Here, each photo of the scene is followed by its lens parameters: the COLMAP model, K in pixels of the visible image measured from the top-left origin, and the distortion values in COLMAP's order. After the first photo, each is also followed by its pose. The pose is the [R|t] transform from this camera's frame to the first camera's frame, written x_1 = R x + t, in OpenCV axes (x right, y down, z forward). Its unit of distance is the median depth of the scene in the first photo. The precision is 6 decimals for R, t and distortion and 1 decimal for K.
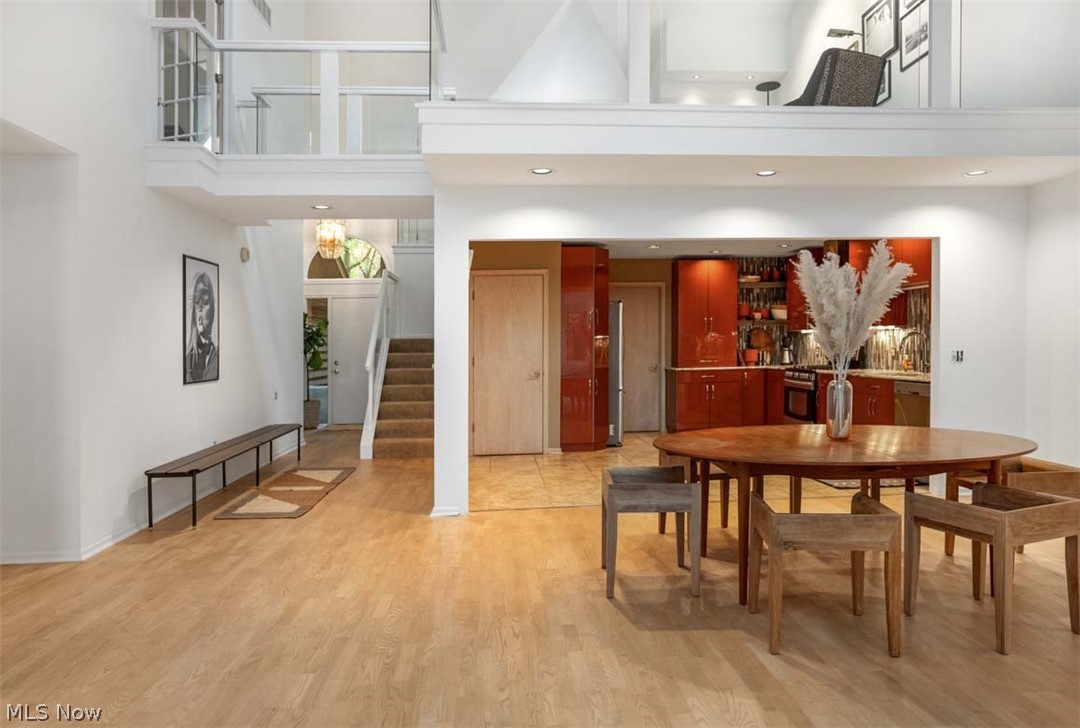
lens RADIAL K [[671.8, 0, 540.0], [0, 671.8, 364.0], [0, 0, 1]] dist [-0.029546, -0.001970]
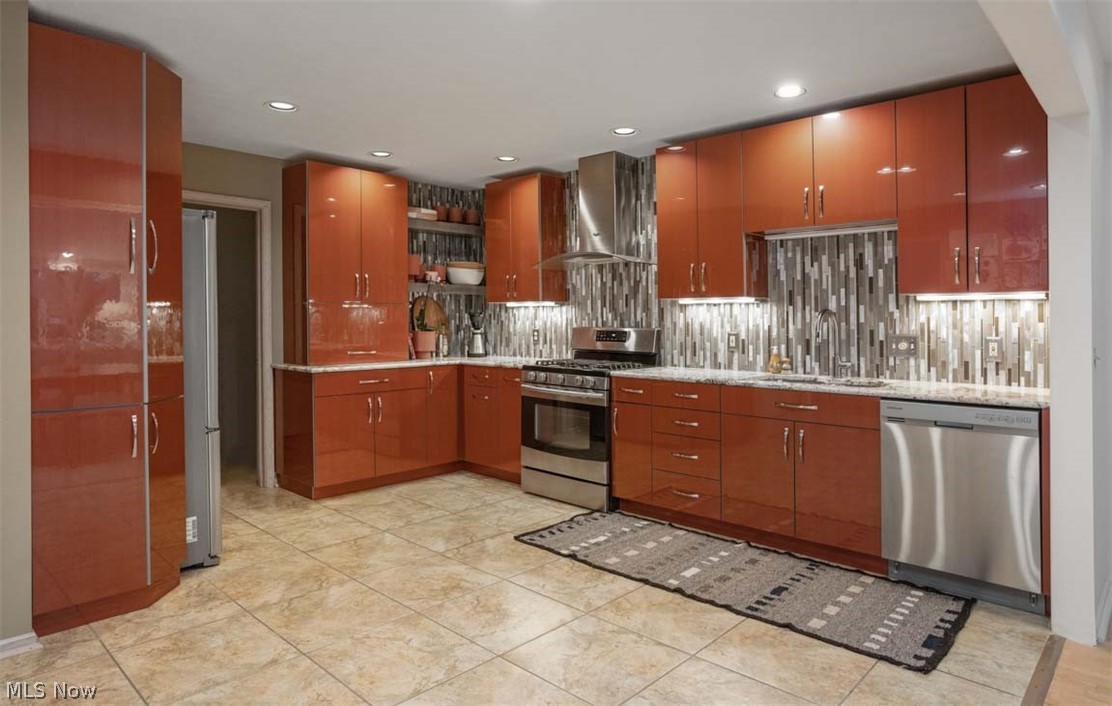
lens RADIAL K [[633.3, 0, 556.0], [0, 633.3, 353.0], [0, 0, 1]] dist [-0.048735, 0.031766]
pose [[0.714879, -0.015988, 0.699065, 0.002262], [0.002534, 0.999791, 0.020274, -0.016095], [-0.699244, -0.012722, 0.714770, 0.599872]]
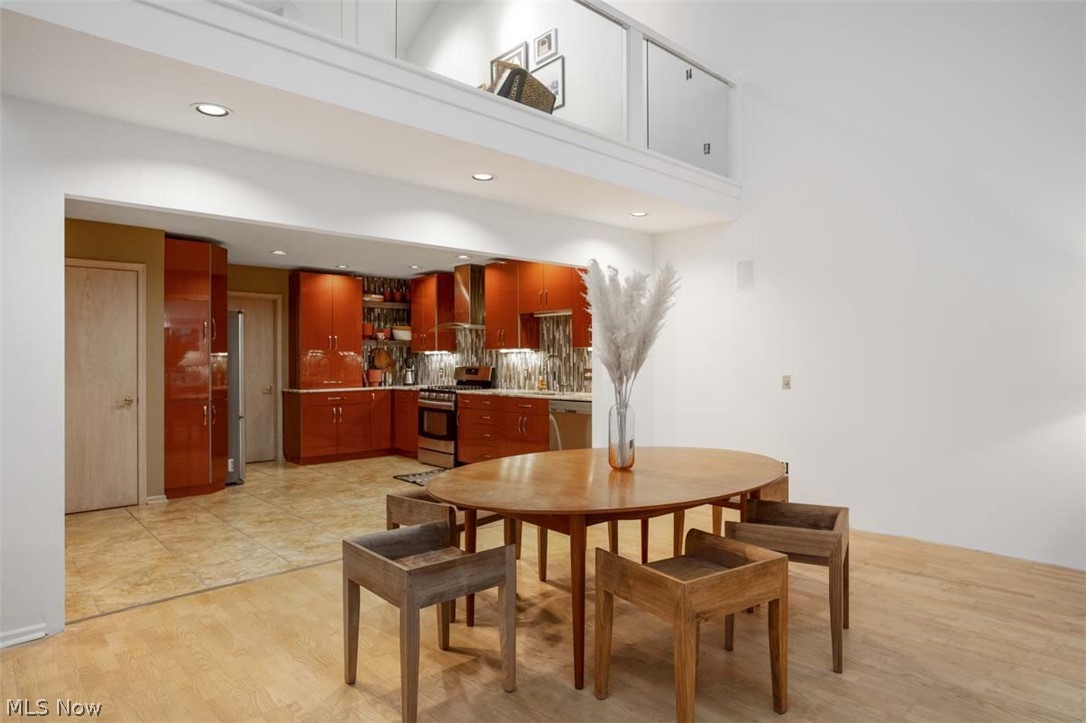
lens RADIAL K [[614.9, 0, 543.7], [0, 614.9, 377.5], [0, 0, 1]] dist [-0.060610, 0.037830]
pose [[0.774086, -0.001459, 0.633079, -0.071932], [0.007266, 0.999952, -0.006580, -0.003285], [-0.633039, 0.009693, 0.774059, 0.174959]]
